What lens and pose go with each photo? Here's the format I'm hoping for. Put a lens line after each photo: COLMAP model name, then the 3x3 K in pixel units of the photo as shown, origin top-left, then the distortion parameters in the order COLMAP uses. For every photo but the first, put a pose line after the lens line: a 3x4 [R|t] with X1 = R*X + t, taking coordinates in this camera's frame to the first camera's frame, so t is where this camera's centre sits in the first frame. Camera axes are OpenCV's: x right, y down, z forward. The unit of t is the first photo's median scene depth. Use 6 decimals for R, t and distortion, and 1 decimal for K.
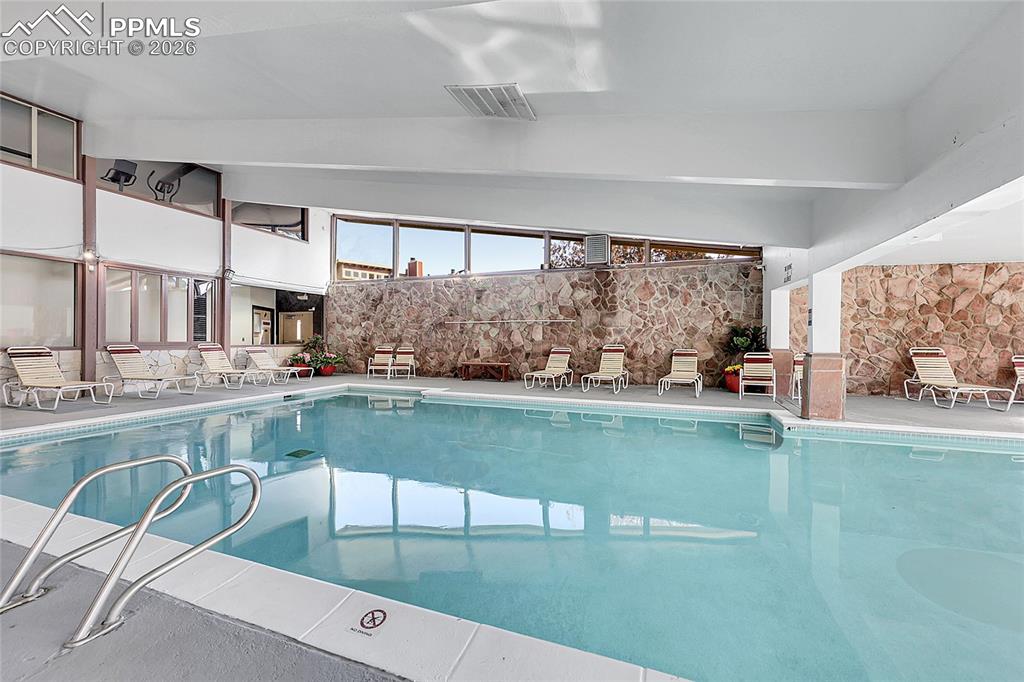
lens RADIAL K [[421.2, 0, 512.8], [0, 421.2, 342.7], [0, 0, 1]] dist [0.001961, 0.000296]
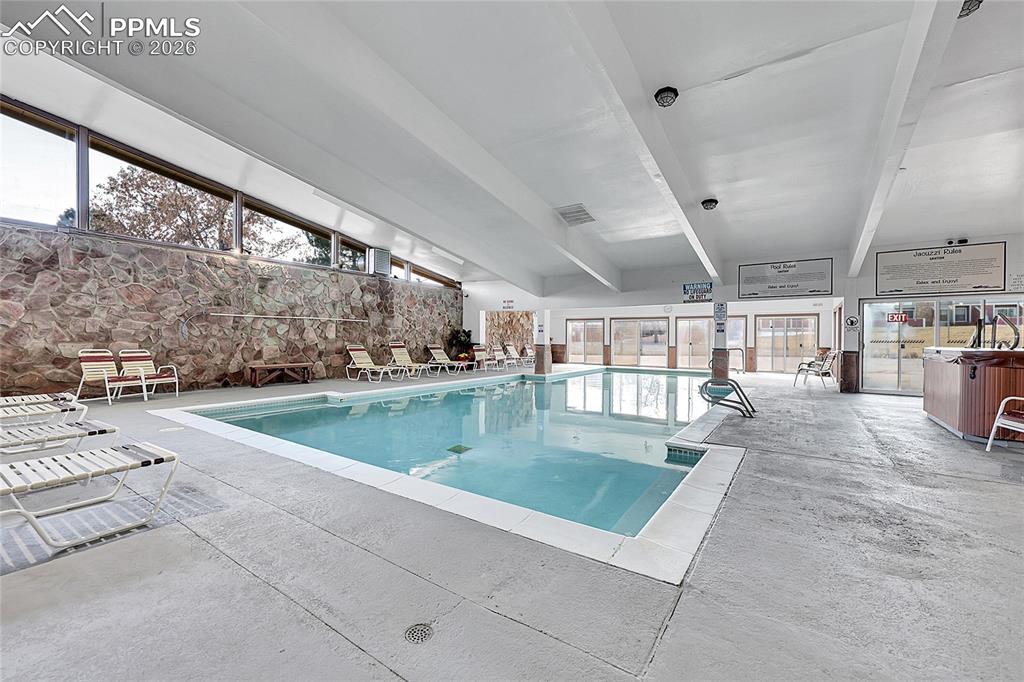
lens RADIAL K [[421.2, 0, 509.3], [0, 421.2, 340.8], [0, 0, 1]] dist [0.001961, 0.000296]
pose [[0.240958, -0.005262, 0.970521, -0.793279], [0.003713, 0.999983, 0.004500, -0.002495], [-0.970528, 0.002519, 0.240974, 0.337386]]
